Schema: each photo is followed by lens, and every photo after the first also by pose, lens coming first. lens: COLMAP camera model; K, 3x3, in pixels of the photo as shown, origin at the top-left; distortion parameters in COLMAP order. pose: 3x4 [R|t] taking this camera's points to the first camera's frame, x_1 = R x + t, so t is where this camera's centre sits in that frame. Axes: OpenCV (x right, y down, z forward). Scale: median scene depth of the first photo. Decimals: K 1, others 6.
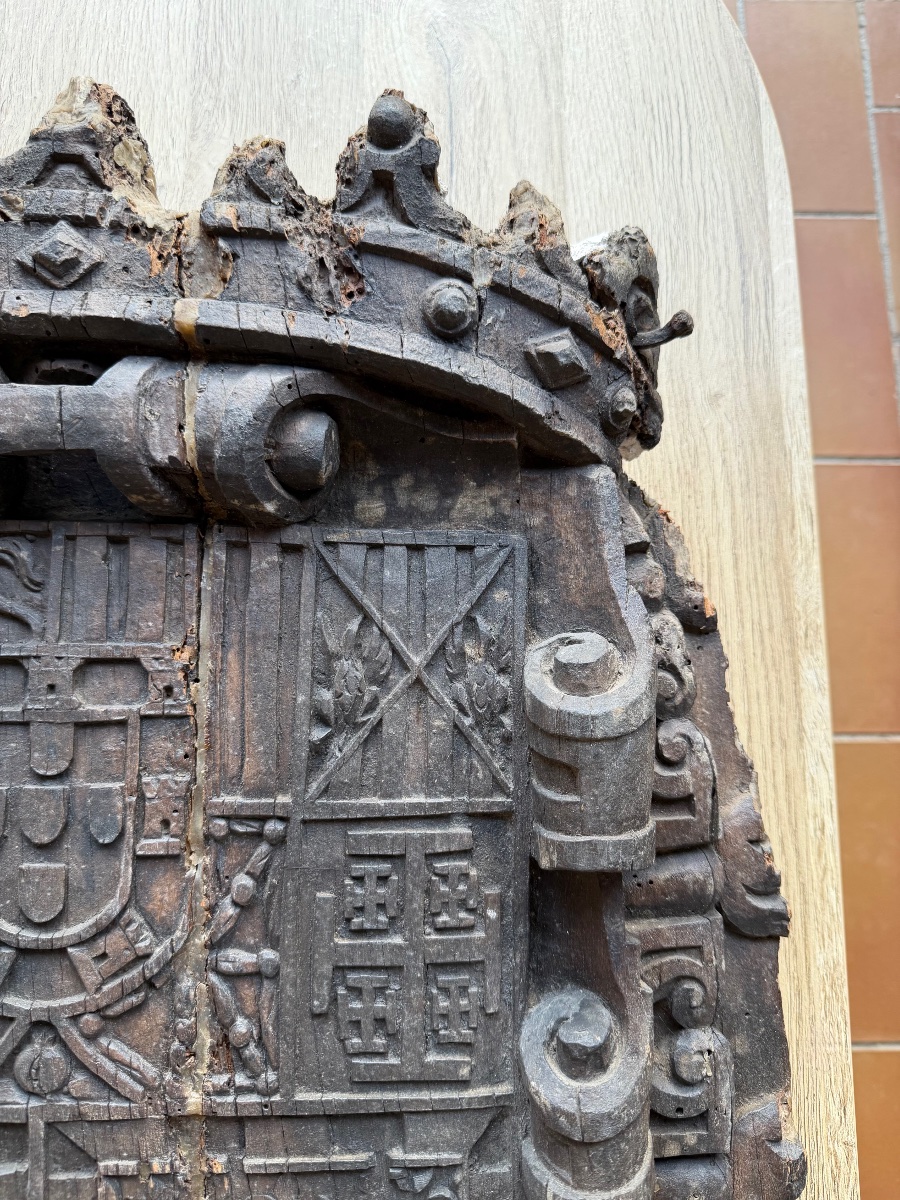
lens RADIAL K [[842.1, 0, 450.0], [0, 842.1, 600.0], [0, 0, 1]] dist [-0.019949, 0.003331]
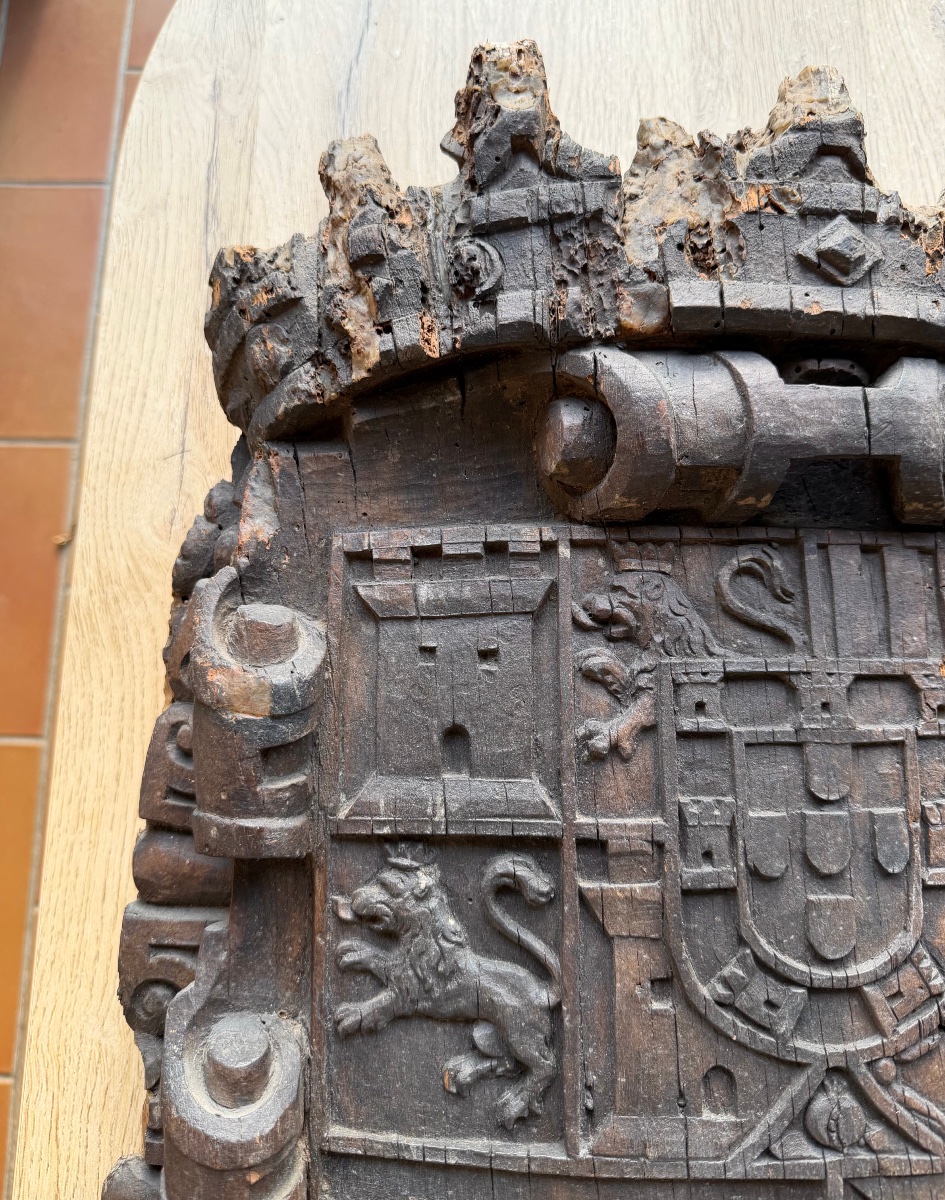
lens RADIAL K [[920.7, 0, 474.0], [0, 920.7, 568.5], [0, 0, 1]] dist [-0.015625, 0.004002]
pose [[0.999773, 0.011291, 0.018051, -0.902520], [-0.010704, 0.999422, -0.032261, -0.011986], [-0.018404, 0.032060, 0.999316, -0.026721]]
